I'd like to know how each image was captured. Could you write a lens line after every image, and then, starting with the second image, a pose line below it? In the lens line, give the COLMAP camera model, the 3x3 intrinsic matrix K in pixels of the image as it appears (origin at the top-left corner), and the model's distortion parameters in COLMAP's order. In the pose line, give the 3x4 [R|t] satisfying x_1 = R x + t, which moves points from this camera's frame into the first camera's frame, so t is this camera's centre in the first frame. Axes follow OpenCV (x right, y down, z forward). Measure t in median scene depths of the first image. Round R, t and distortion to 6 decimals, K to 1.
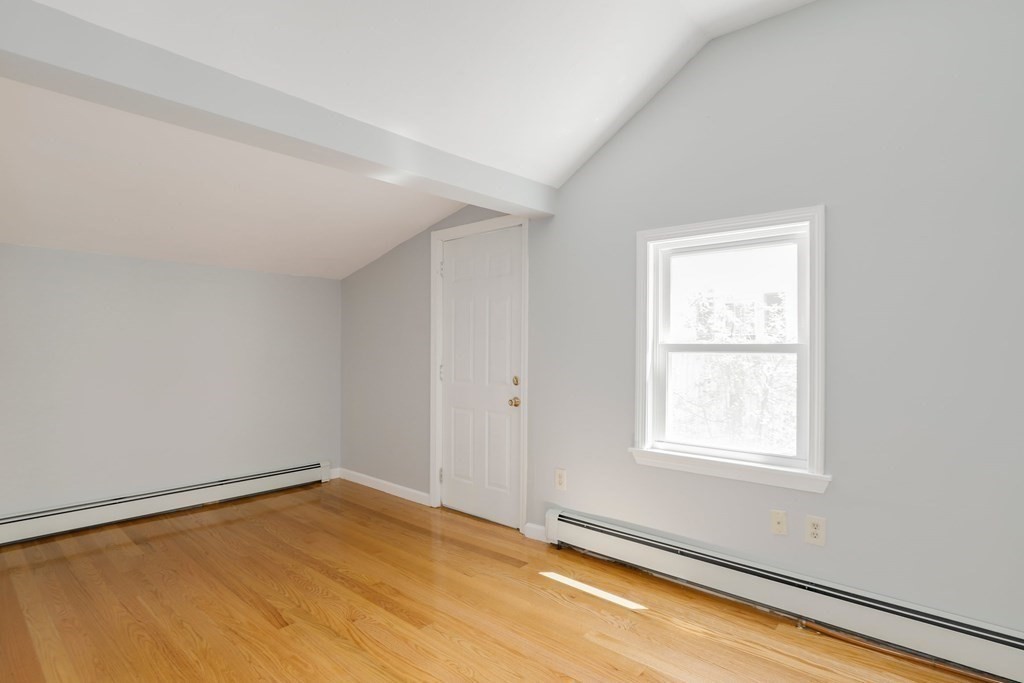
lens RADIAL K [[509.0, 0, 517.2], [0, 509.0, 337.9], [0, 0, 1]] dist [-0.030957, 0.001988]
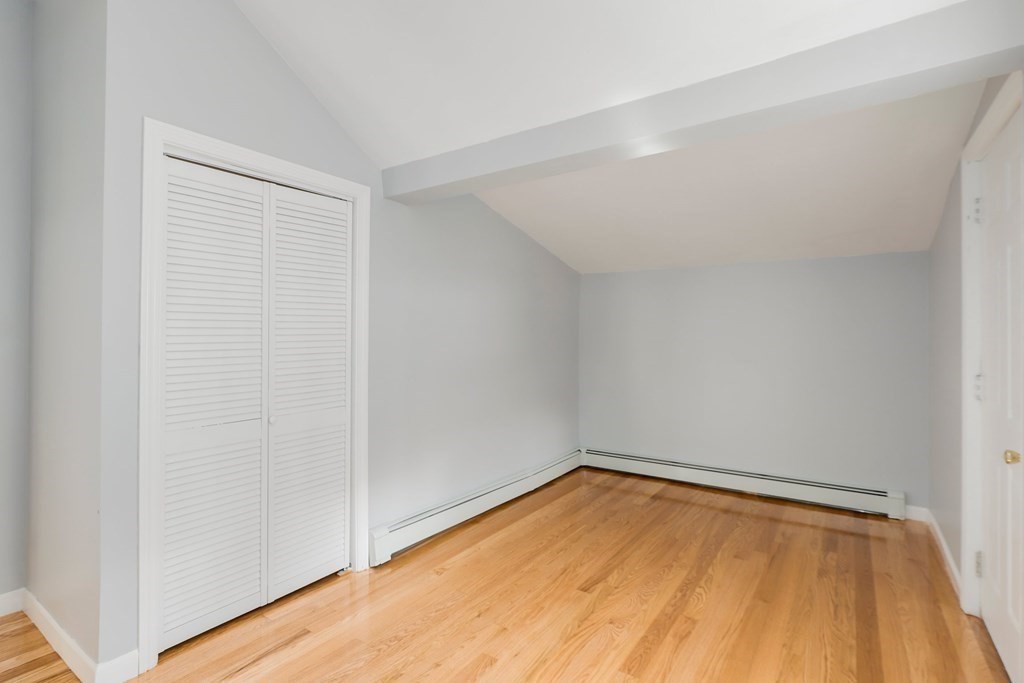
lens RADIAL K [[509.0, 0, 517.2], [0, 509.0, 337.9], [0, 0, 1]] dist [-0.030957, 0.001988]
pose [[0.125227, 0.006162, -0.992109, 0.517834], [0.002711, 0.999975, 0.006553, 0.009743], [0.992124, -0.003510, 0.125207, 0.604515]]
